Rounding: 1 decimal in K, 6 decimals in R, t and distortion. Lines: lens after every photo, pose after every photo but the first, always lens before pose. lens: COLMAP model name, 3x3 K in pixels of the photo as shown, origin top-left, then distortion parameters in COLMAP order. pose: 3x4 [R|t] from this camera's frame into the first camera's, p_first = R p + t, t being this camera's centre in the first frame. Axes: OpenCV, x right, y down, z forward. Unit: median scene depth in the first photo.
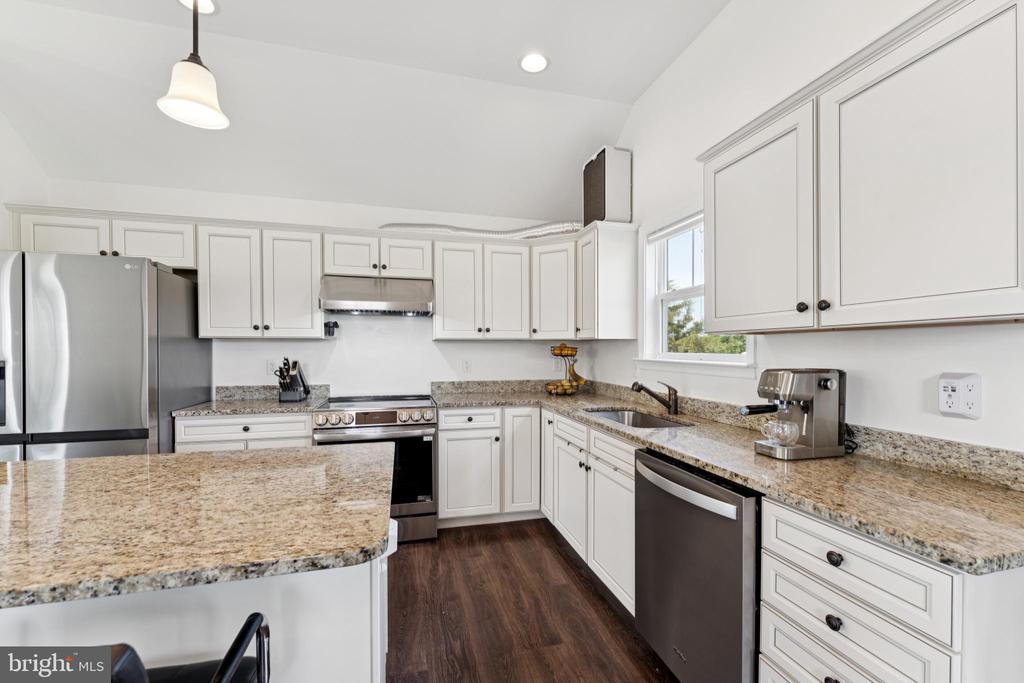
lens RADIAL K [[414.4, 0, 516.0], [0, 414.4, 346.1], [0, 0, 1]] dist [0.000755, 0.000012]
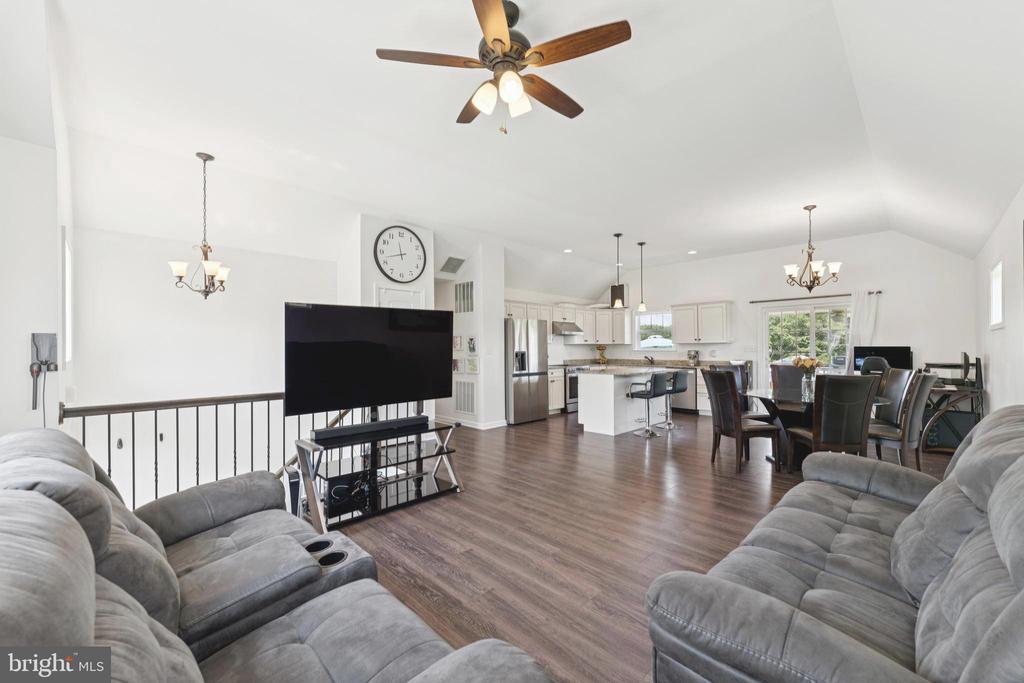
lens RADIAL K [[414.4, 0, 509.1], [0, 414.4, 343.4], [0, 0, 1]] dist [0.000755, 0.000012]
pose [[0.878193, -0.005578, 0.478274, -2.000065], [0.008277, 0.999959, -0.003536, -0.018255], [-0.478235, 0.007064, 0.878203, -1.308786]]
